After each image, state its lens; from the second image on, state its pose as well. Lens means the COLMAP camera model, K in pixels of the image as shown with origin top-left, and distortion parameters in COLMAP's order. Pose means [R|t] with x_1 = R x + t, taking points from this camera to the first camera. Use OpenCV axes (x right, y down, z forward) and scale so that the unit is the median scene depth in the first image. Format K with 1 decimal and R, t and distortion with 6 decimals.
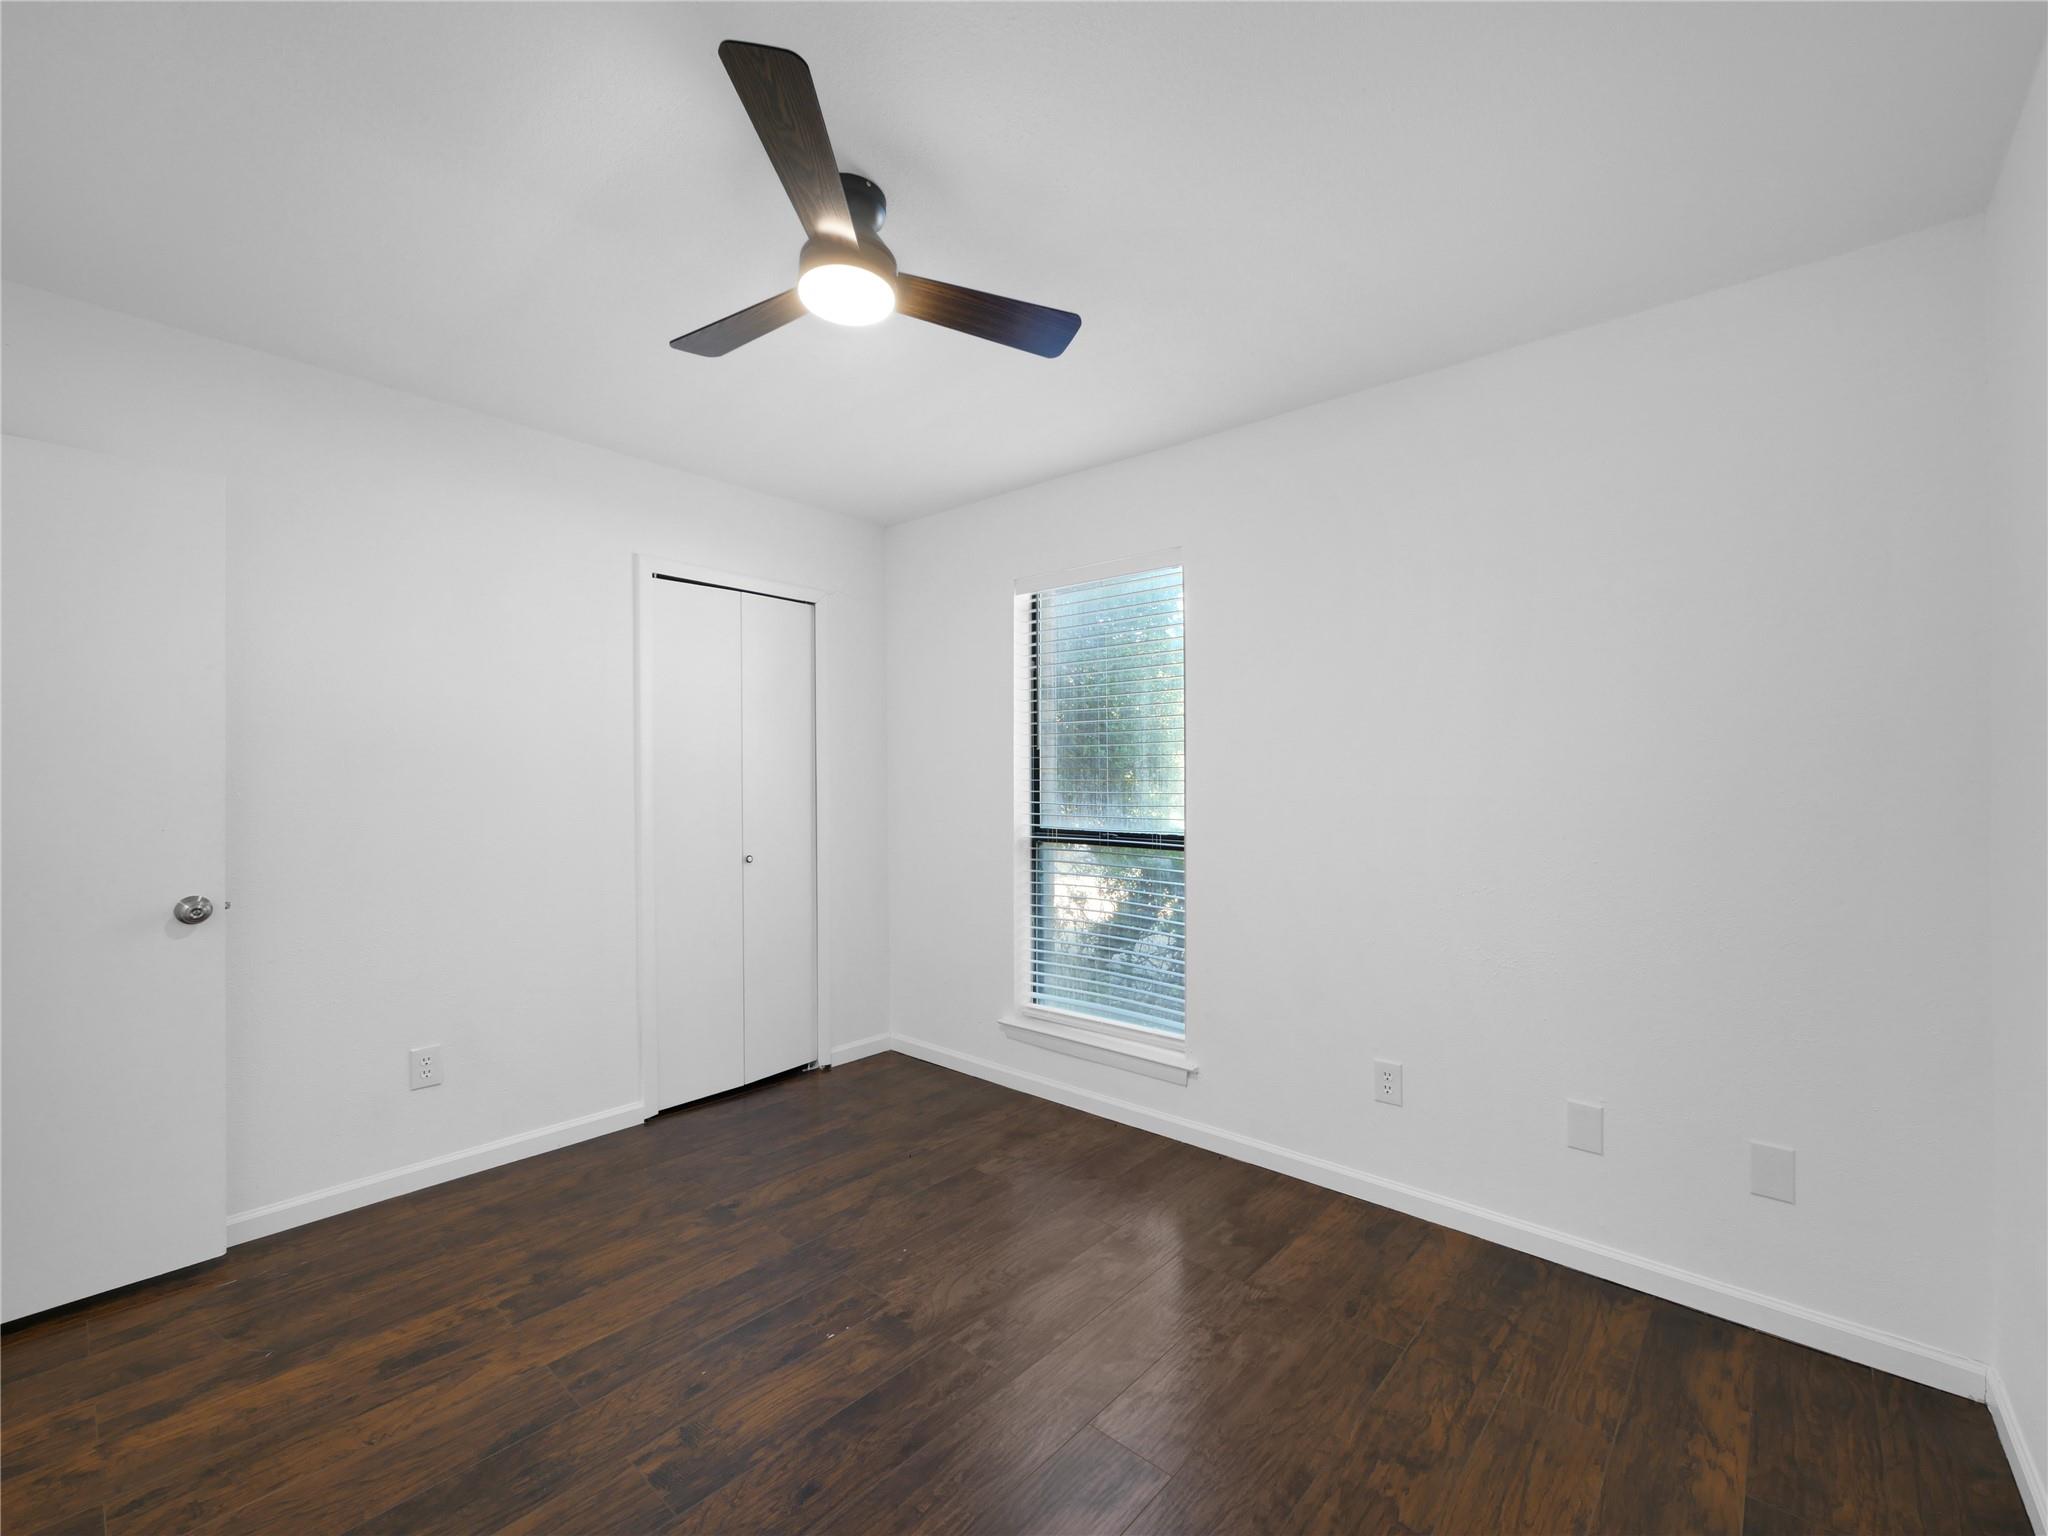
lens RADIAL K [[884.0, 0, 1018.8], [0, 884.0, 762.3], [0, 0, 1]] dist [-0.003658, -0.000408]
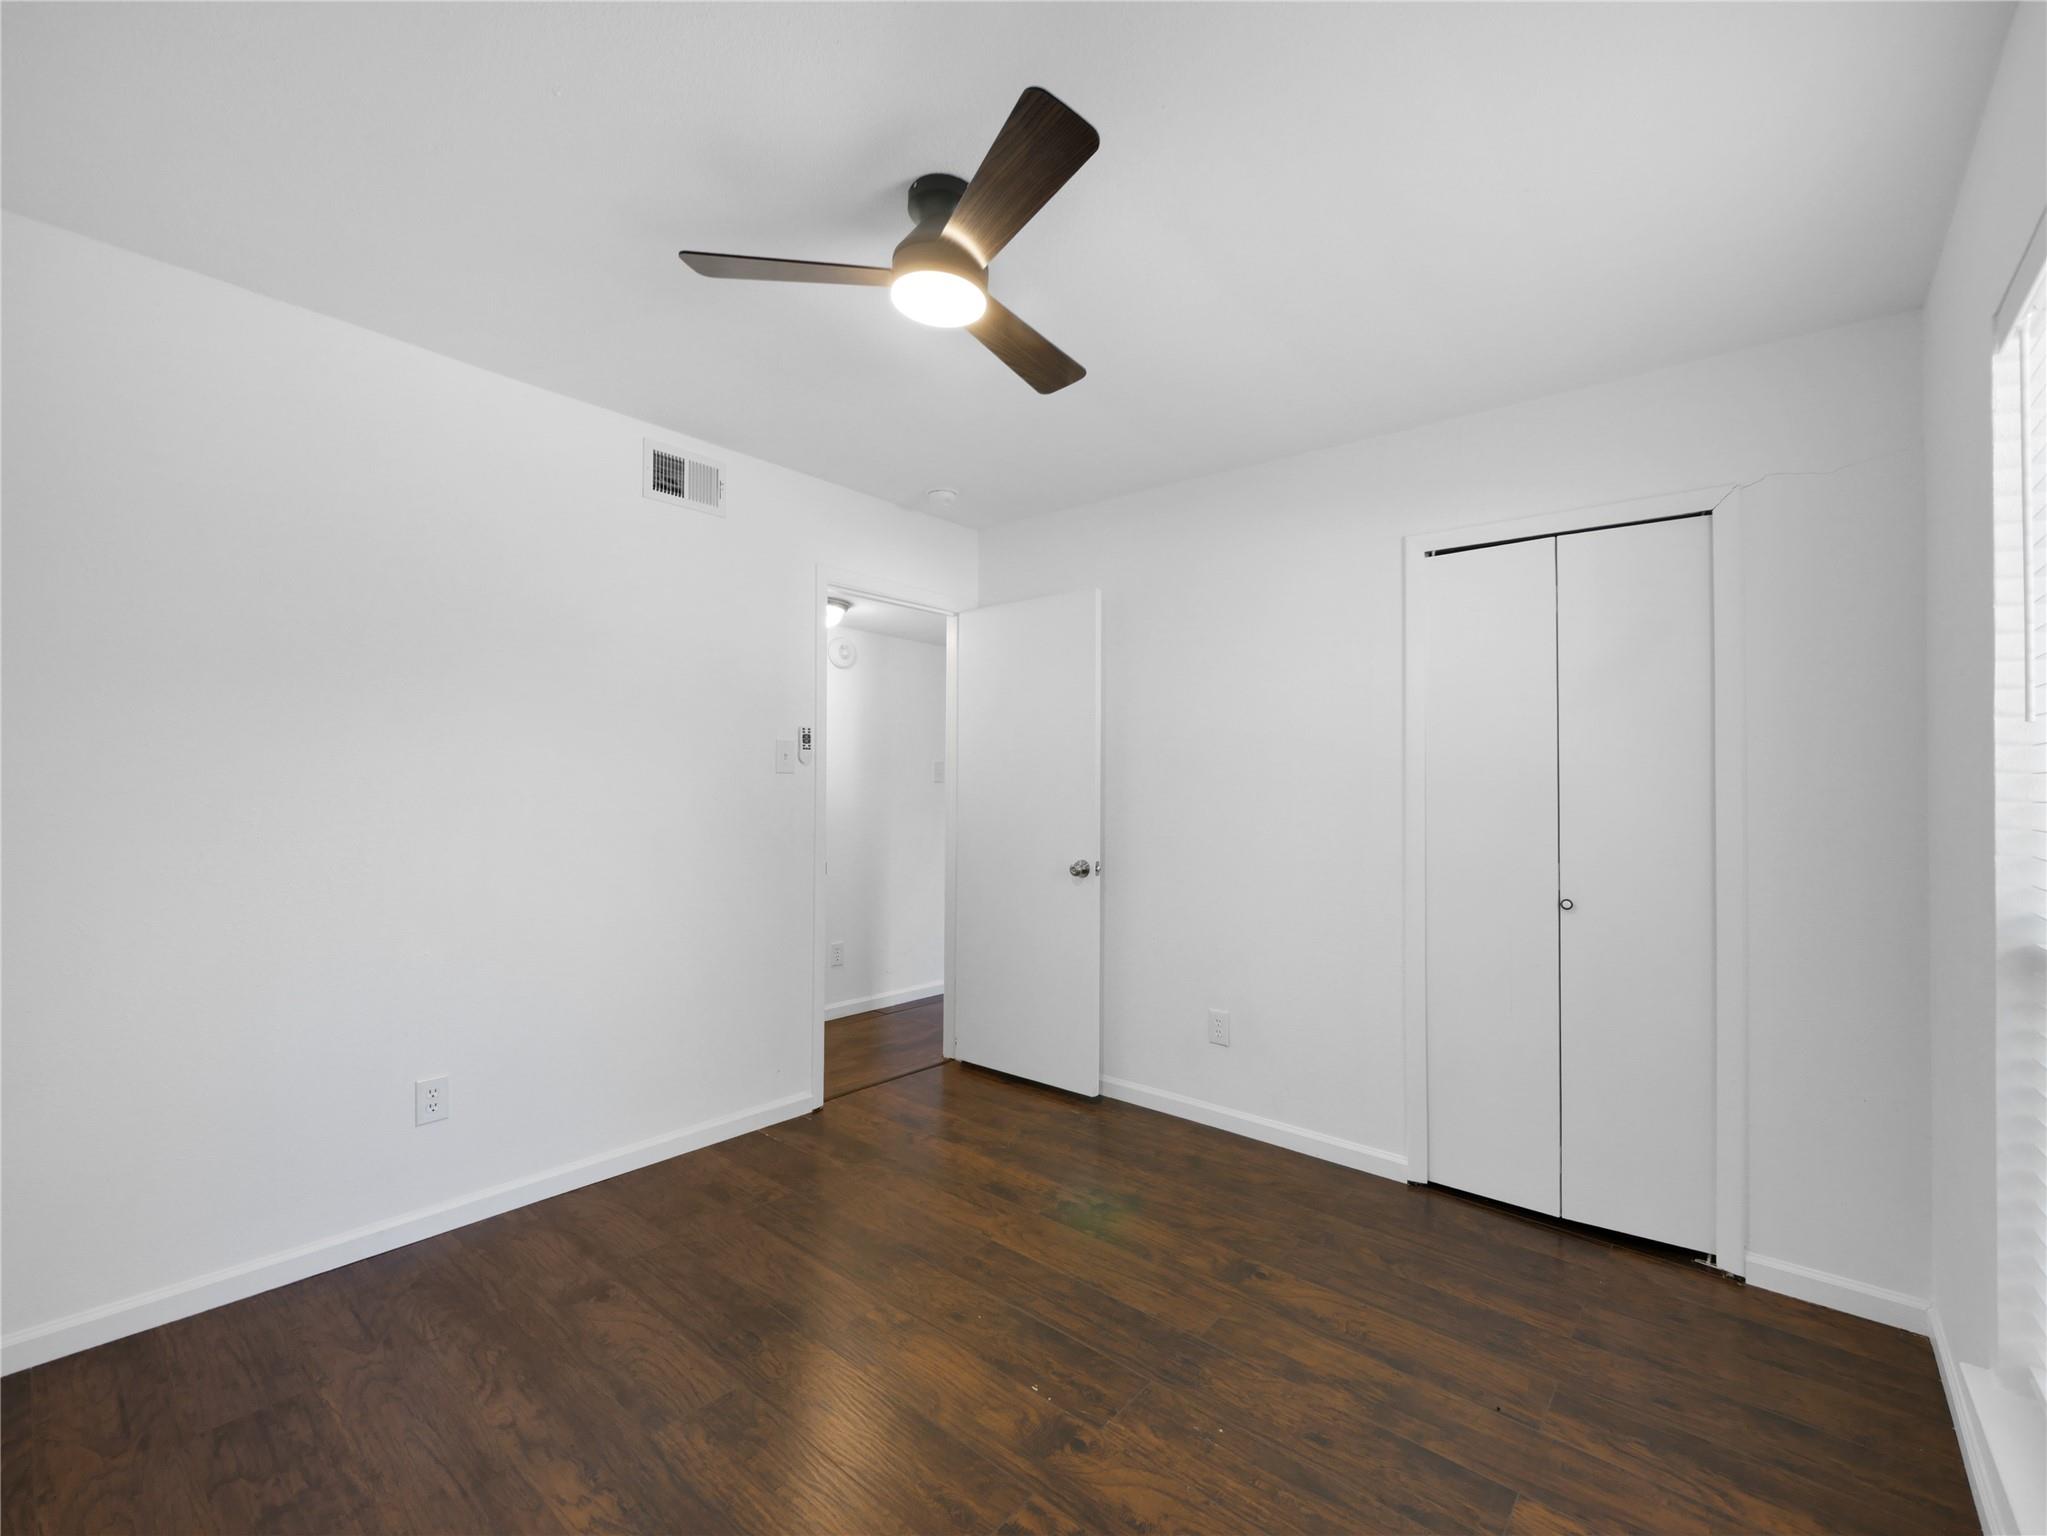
lens RADIAL K [[883.6, 0, 1032.3], [0, 883.6, 773.1], [0, 0, 1]] dist [-0.003658, -0.000408]
pose [[0.010337, -0.014563, -0.999841, 0.571184], [0.004404, 0.999885, -0.014518, 0.016561], [0.999937, -0.004253, 0.010400, 0.788217]]
